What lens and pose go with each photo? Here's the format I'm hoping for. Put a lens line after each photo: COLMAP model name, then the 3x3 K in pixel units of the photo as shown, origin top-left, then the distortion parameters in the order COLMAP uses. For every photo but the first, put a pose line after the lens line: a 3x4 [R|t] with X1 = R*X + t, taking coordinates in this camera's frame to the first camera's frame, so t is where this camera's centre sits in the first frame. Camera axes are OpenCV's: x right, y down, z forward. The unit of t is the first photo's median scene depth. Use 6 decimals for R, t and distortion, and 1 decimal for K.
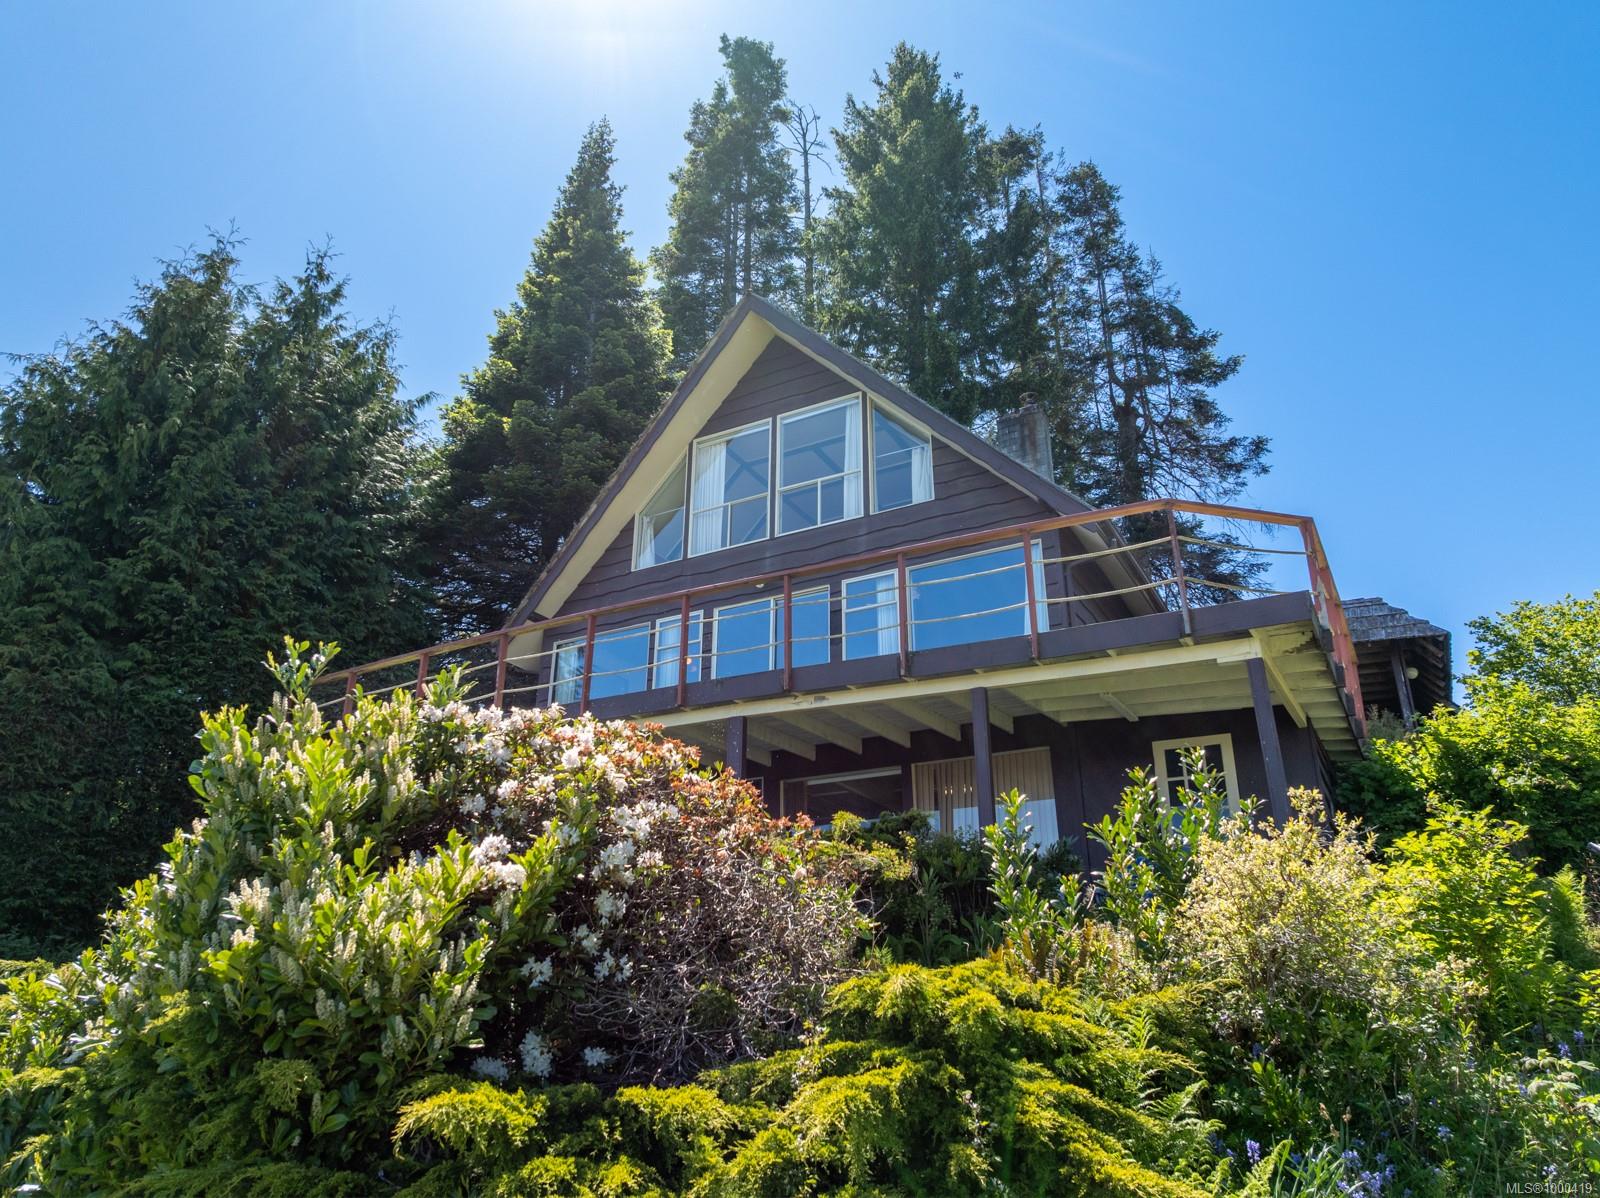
lens RADIAL K [[1128.5, 0, 800.0], [0, 1128.5, 599.0], [0, 0, 1]] dist [-0.035407, -0.004933]
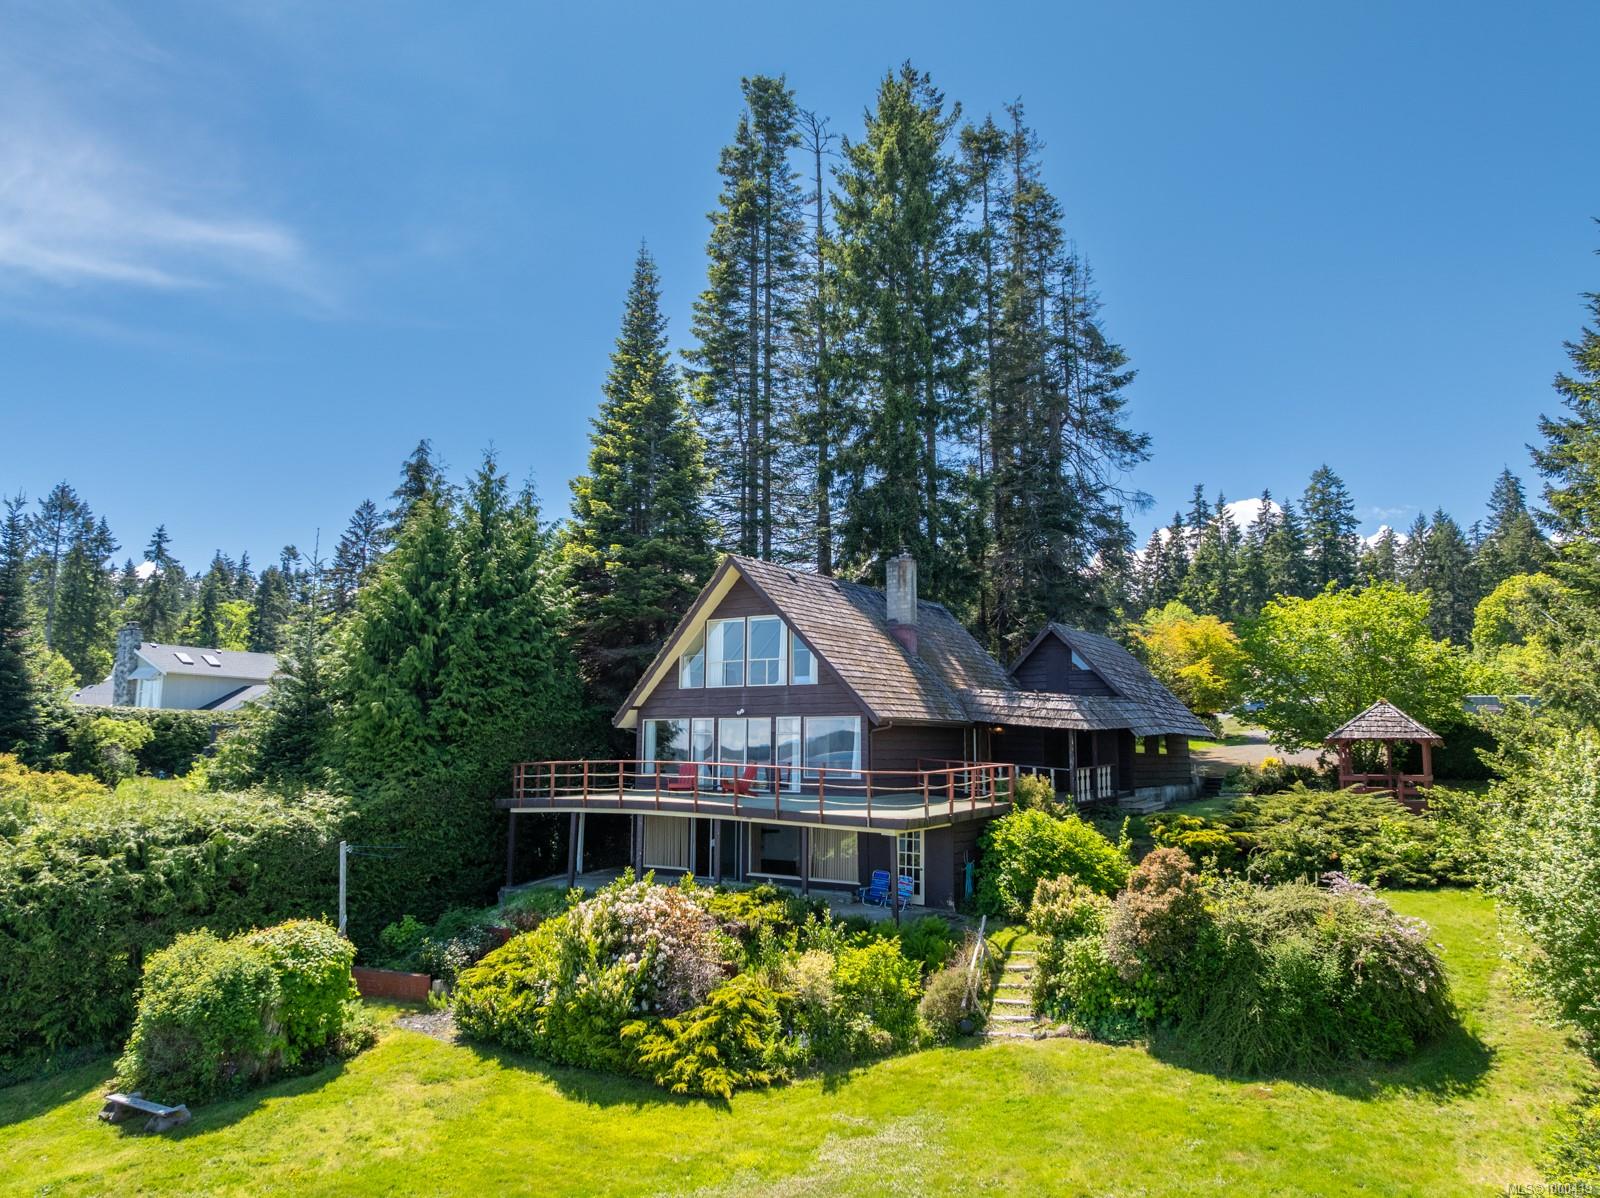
lens RADIAL K [[1128.5, 0, 800.0], [0, 1128.5, 599.0], [0, 0, 1]] dist [-0.035407, -0.004933]
pose [[0.996023, -0.015047, -0.087814, 0.255444], [0.037378, 0.965273, 0.258557, -0.732371], [0.080874, -0.260811, 0.961996, -0.907778]]
